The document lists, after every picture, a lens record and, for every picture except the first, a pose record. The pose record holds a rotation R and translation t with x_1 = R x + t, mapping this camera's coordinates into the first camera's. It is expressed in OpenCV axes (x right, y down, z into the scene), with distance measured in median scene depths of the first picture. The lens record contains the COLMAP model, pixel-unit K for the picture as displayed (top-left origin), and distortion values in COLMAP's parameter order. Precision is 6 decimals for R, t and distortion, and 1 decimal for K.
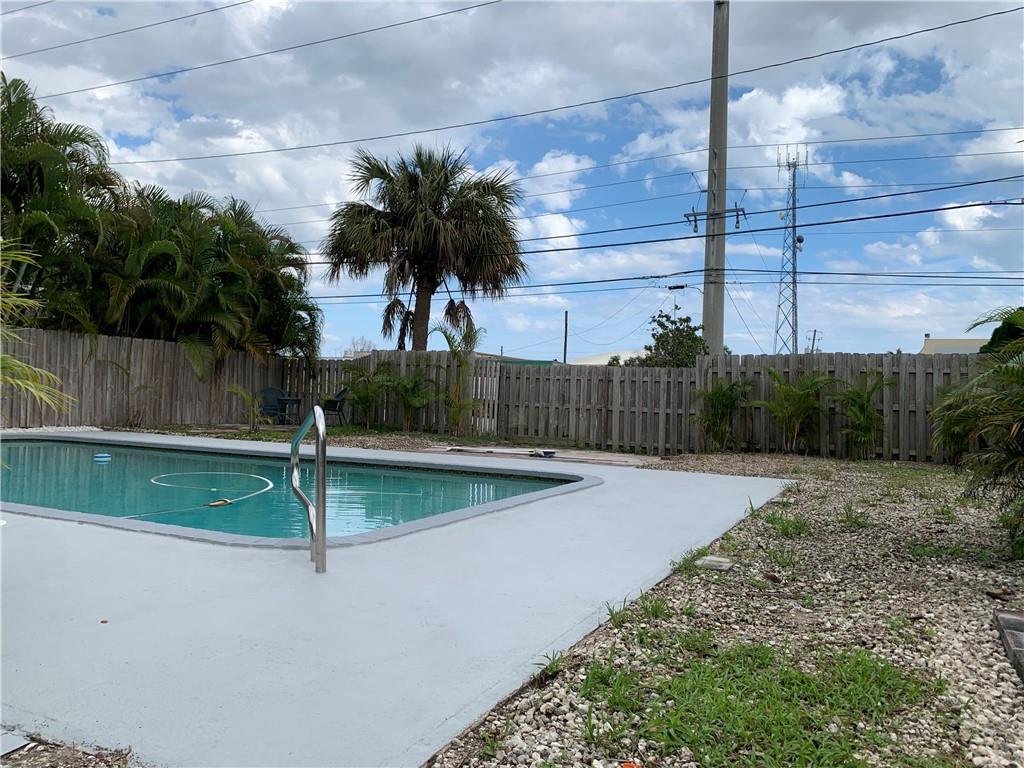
lens RADIAL K [[772.9, 0, 512.5], [0, 772.9, 399.8], [0, 0, 1]] dist [0.042125, -0.058318]
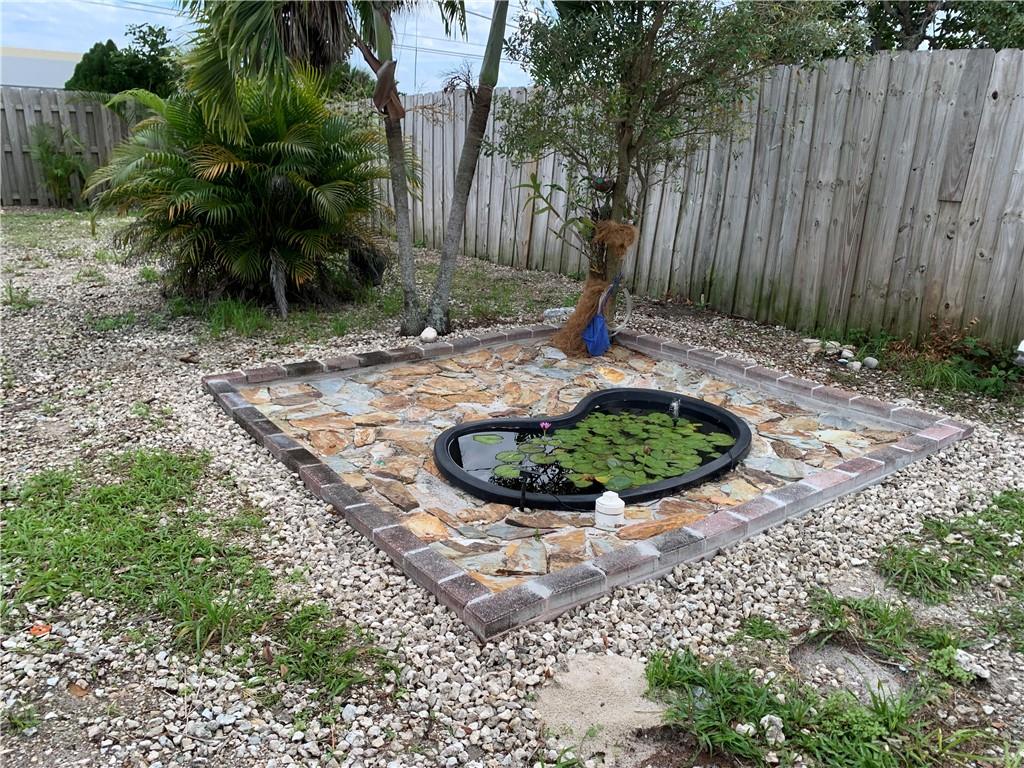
lens RADIAL K [[772.9, 0, 488.7], [0, 772.9, 387.8], [0, 0, 1]] dist [0.042125, -0.058318]
pose [[0.503211, -0.275682, 0.819010, -0.047050], [-0.017029, 0.944402, 0.328353, -0.033631], [-0.863996, -0.179178, 0.470539, -0.006872]]
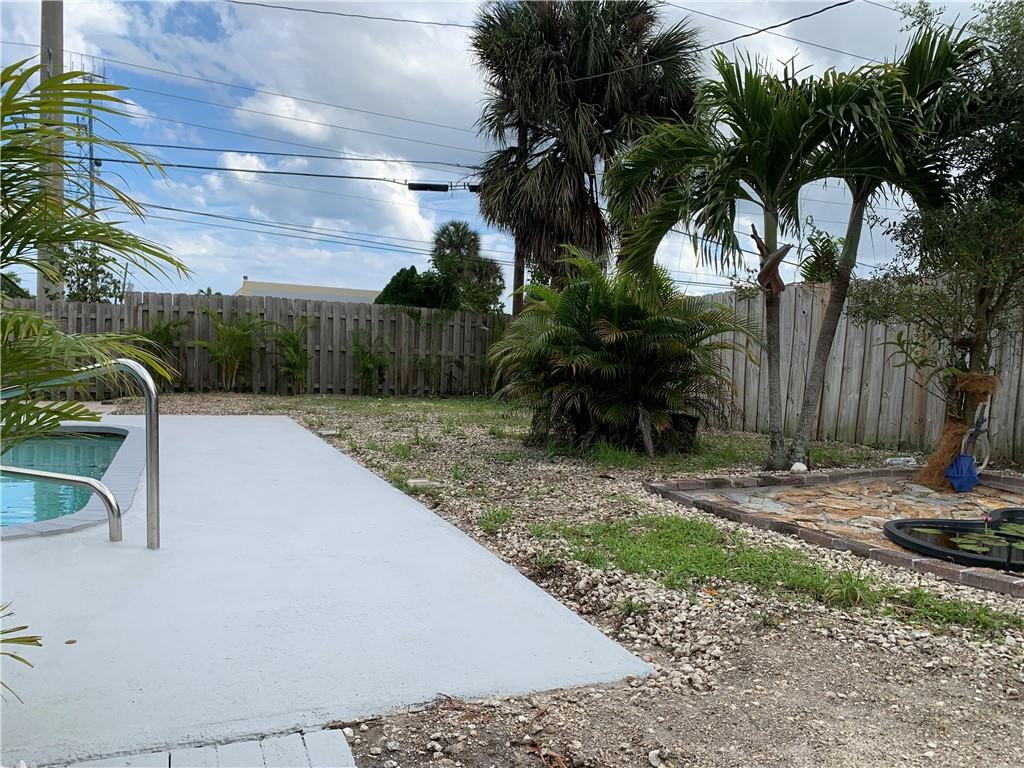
lens RADIAL K [[772.9, 0, 493.0], [0, 772.9, 374.7], [0, 0, 1]] dist [0.042125, -0.058318]
pose [[0.669558, -0.024942, 0.742341, -0.176558], [-0.013416, 0.998867, 0.045663, -0.005874], [-0.742639, -0.040533, 0.668465, 0.035719]]
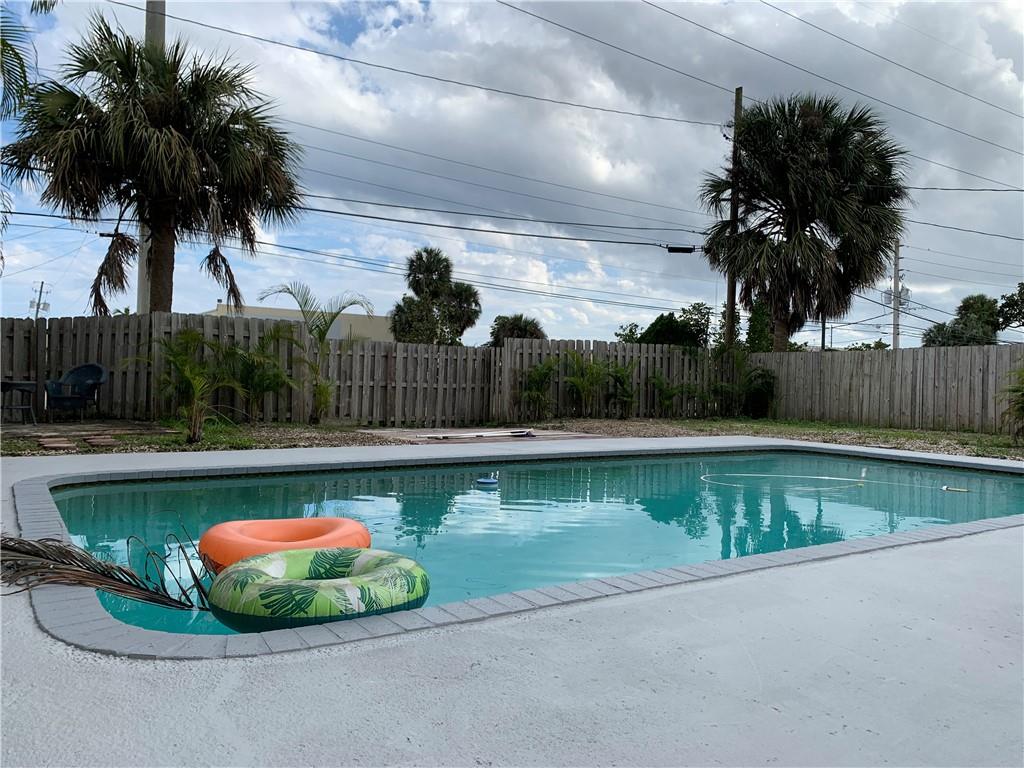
lens RADIAL K [[772.9, 0, 513.6], [0, 772.9, 378.5], [0, 0, 1]] dist [0.042125, -0.058318]
pose [[0.503197, -0.024098, 0.863836, -0.806589], [-0.001038, 0.999594, 0.028490, -0.031680], [-0.864171, -0.015233, 0.502968, 0.437760]]
